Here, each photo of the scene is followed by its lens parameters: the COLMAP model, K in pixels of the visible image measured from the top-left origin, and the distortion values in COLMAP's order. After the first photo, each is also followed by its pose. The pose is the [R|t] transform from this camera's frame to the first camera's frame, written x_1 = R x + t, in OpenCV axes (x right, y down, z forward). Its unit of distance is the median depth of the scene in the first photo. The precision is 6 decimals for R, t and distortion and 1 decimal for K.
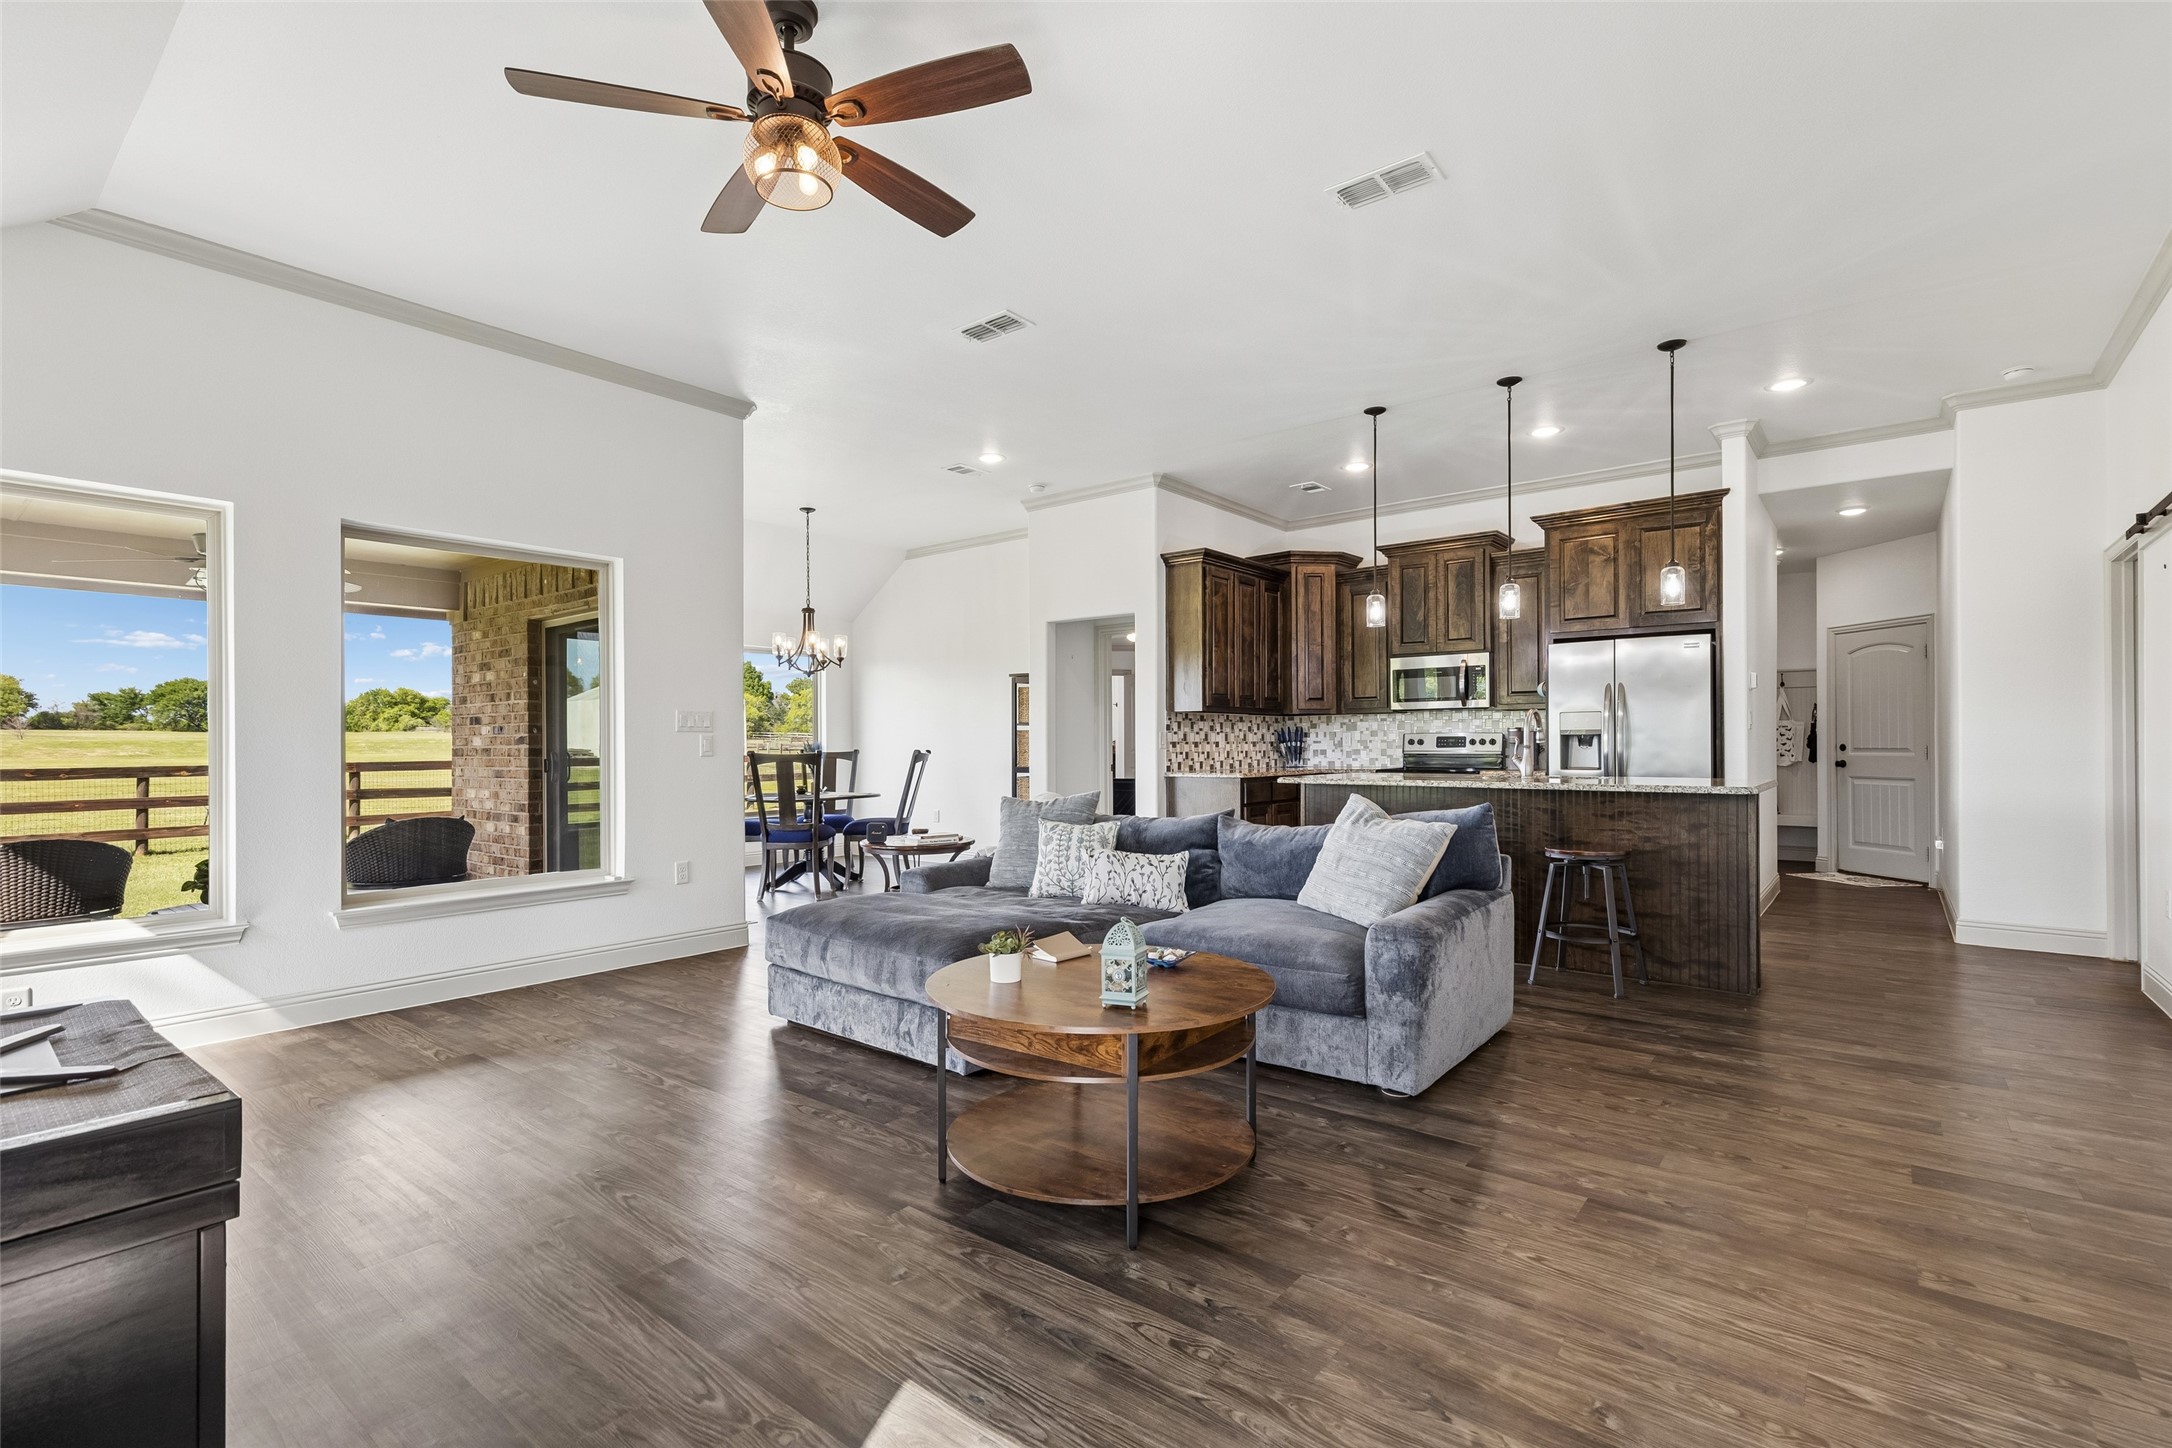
lens RADIAL K [[988.5, 0, 1091.2], [0, 988.5, 730.0], [0, 0, 1]] dist [0.001410, -0.000555]
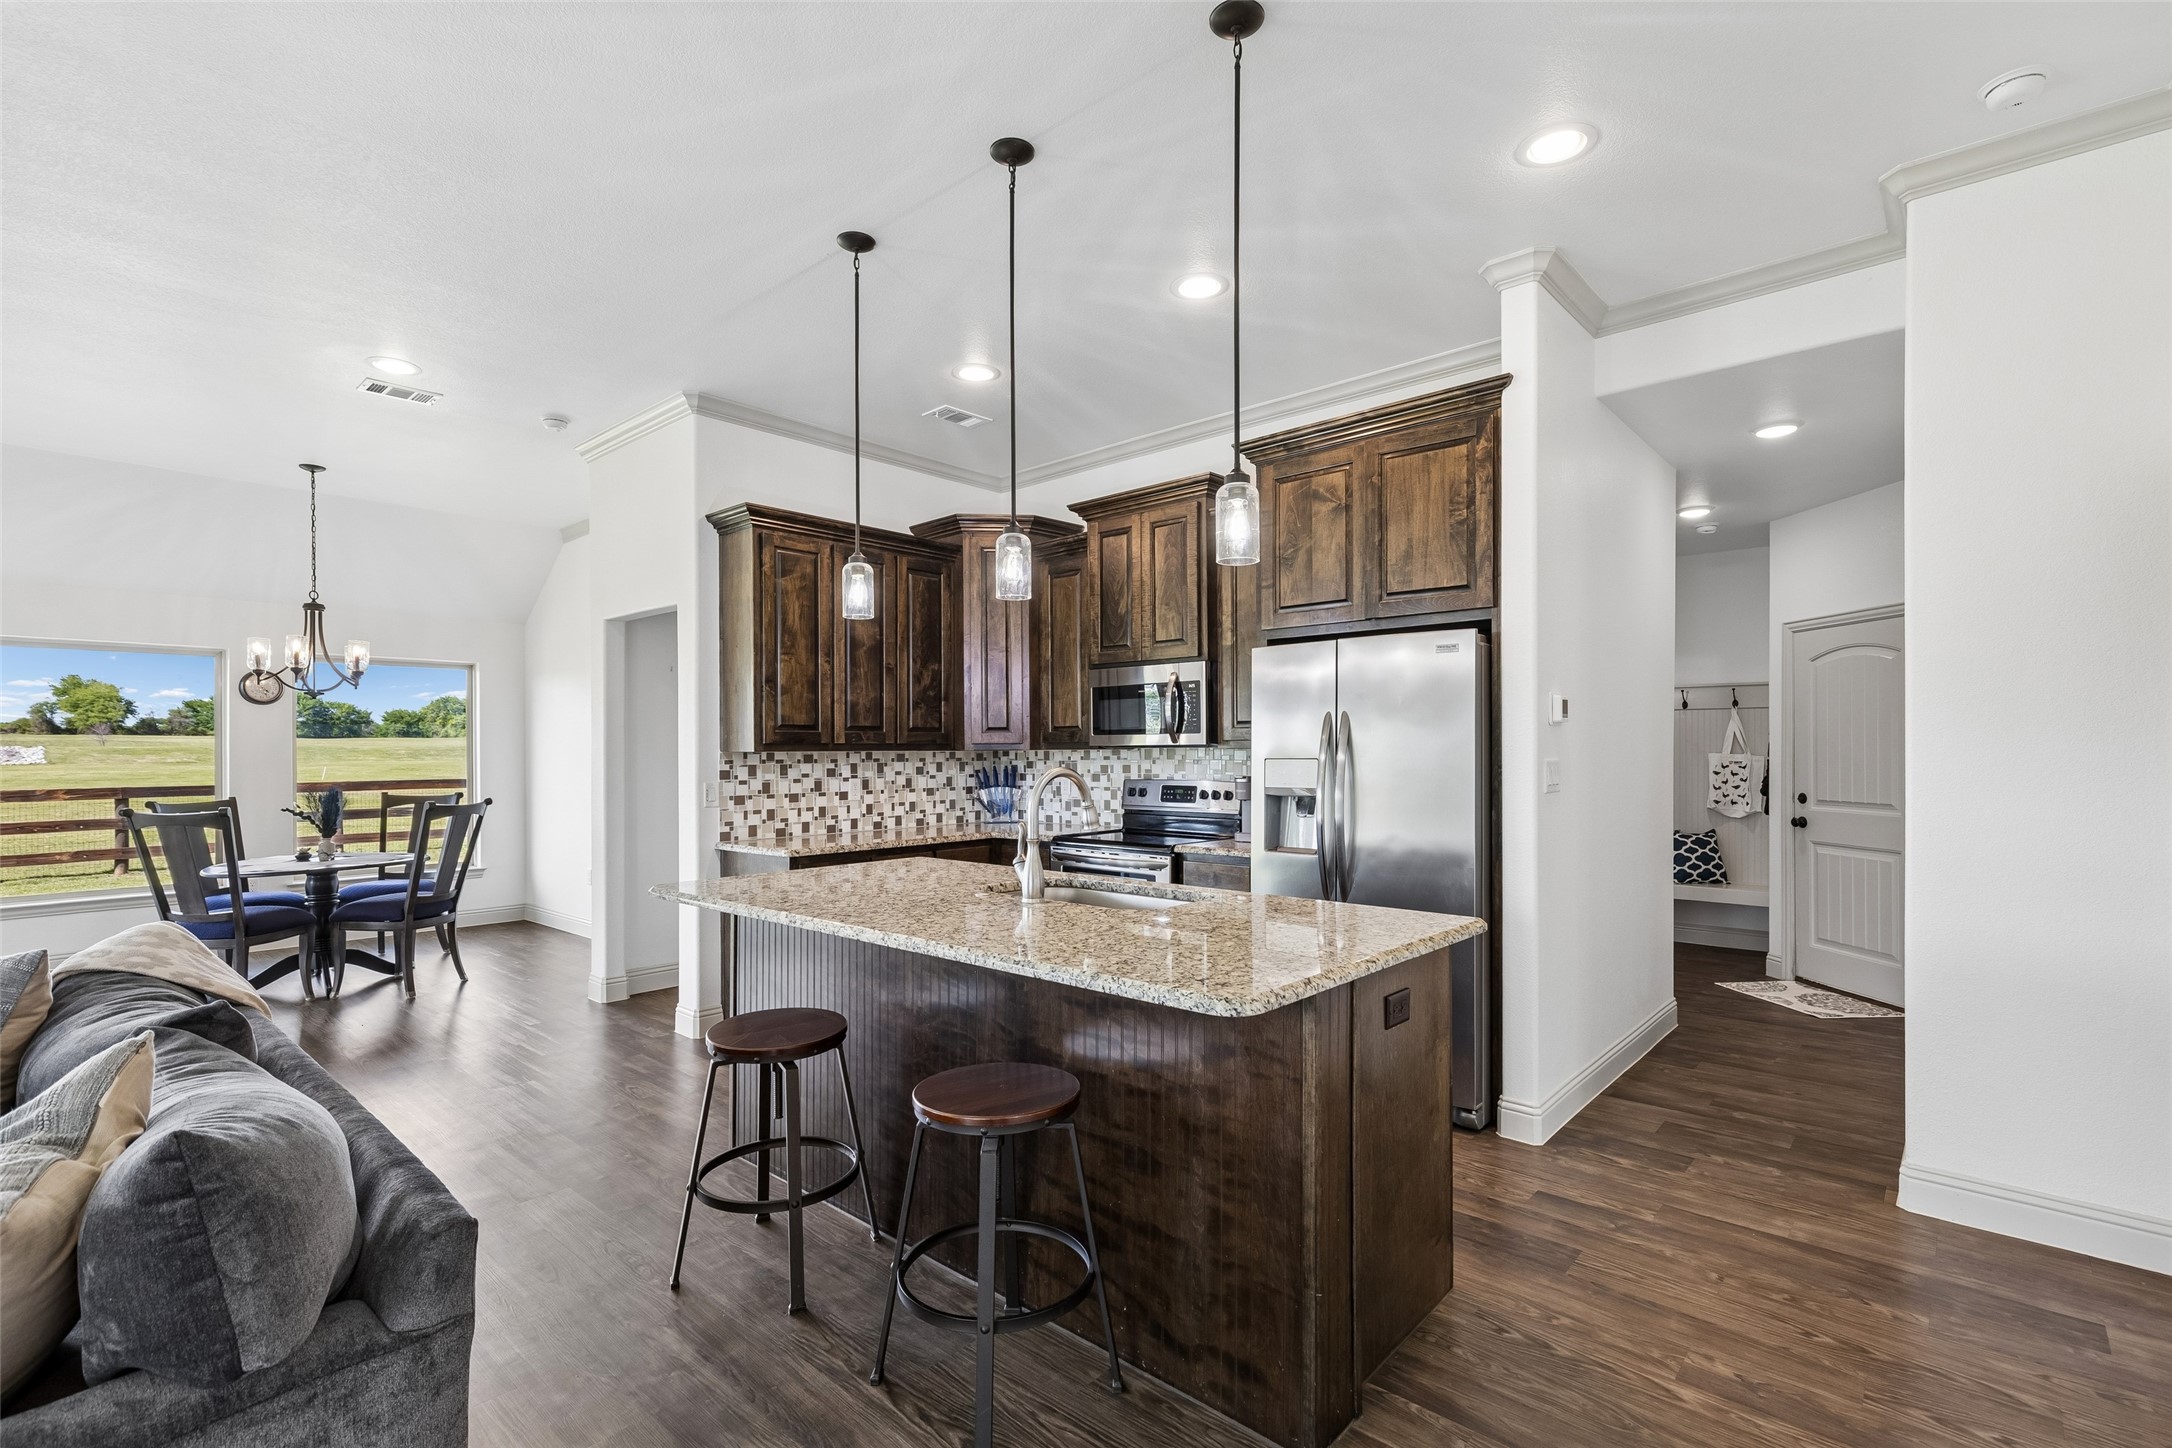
lens RADIAL K [[988.5, 0, 1093.3], [0, 988.5, 742.8], [0, 0, 1]] dist [0.001410, -0.000555]
pose [[0.998405, 0.000722, -0.056451, 0.360413], [-0.000298, 0.999972, 0.007517, -0.029090], [0.056455, -0.007488, 0.998377, 0.341037]]
